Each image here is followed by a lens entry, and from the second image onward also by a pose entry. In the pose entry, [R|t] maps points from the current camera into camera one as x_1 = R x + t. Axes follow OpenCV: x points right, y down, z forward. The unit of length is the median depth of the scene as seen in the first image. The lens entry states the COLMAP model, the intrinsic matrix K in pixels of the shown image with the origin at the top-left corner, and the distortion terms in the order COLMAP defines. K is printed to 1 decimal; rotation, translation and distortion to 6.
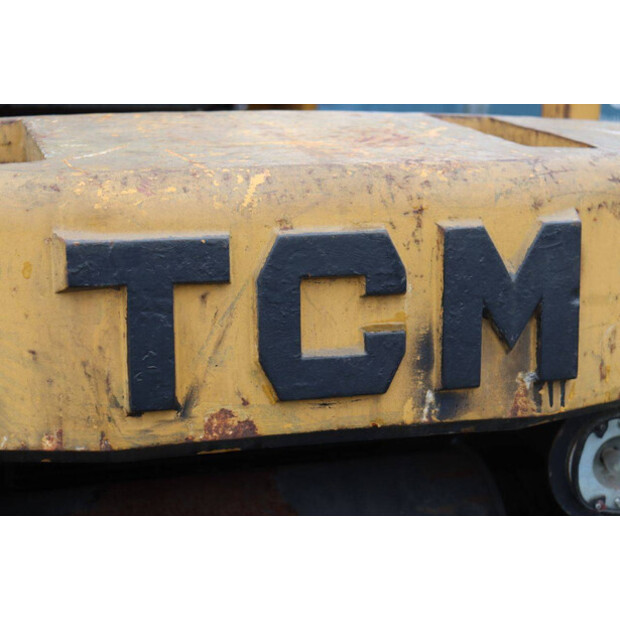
lens RADIAL K [[1365.9, 0, 310.0], [0, 1365.9, 310.0], [0, 0, 1]] dist [0.338419, 0.130834]
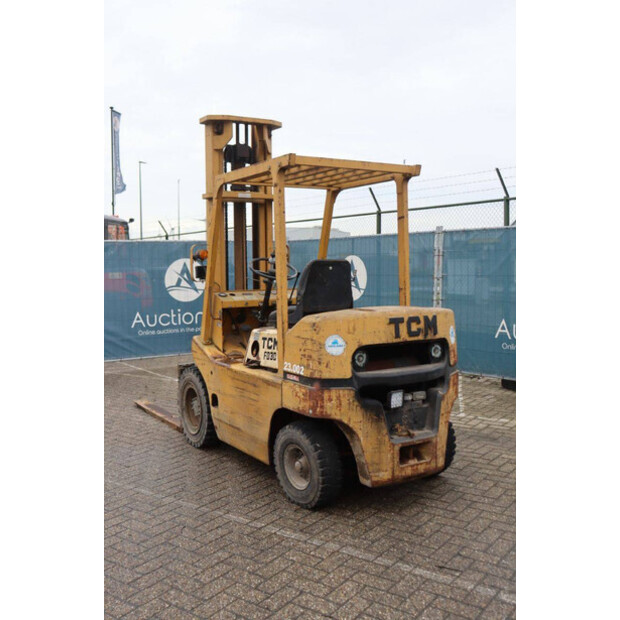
lens RADIAL K [[656.9, 0, 298.0], [0, 656.9, 309.7], [0, 0, 1]] dist [-0.122723, 0.199823]
pose [[0.964132, -0.047027, 0.261225, -1.708328], [0.097100, 0.978449, -0.182231, 0.566181], [-0.247026, 0.201060, 0.947920, -2.652334]]
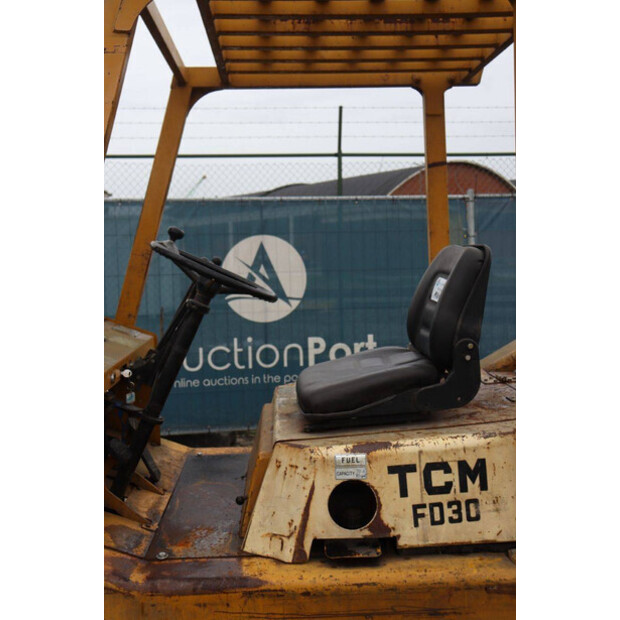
lens RADIAL K [[748.8, 0, 310.0], [0, 748.8, 310.0], [0, 0, 1]] dist [0.005874, -0.000110]
pose [[0.224511, -0.103009, 0.969012, -2.562541], [0.272856, 0.961265, 0.038967, -0.622063], [-0.935492, 0.255652, 0.243921, 1.512190]]
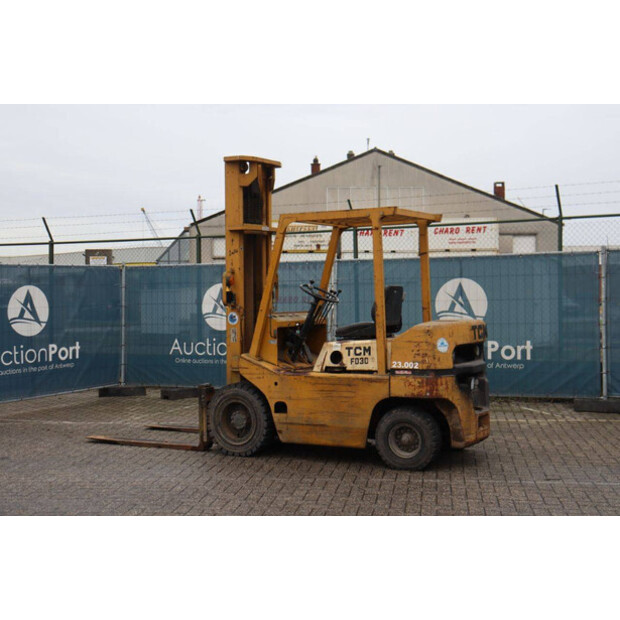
lens RADIAL K [[920.1, 0, 310.0], [0, 920.1, 310.0], [0, 0, 1]] dist [0.172650, -0.003650]
pose [[0.706101, -0.042175, 0.706854, -6.753891], [0.211945, 0.965049, -0.154140, 0.757233], [-0.675648, 0.258653, 0.690361, -3.651650]]
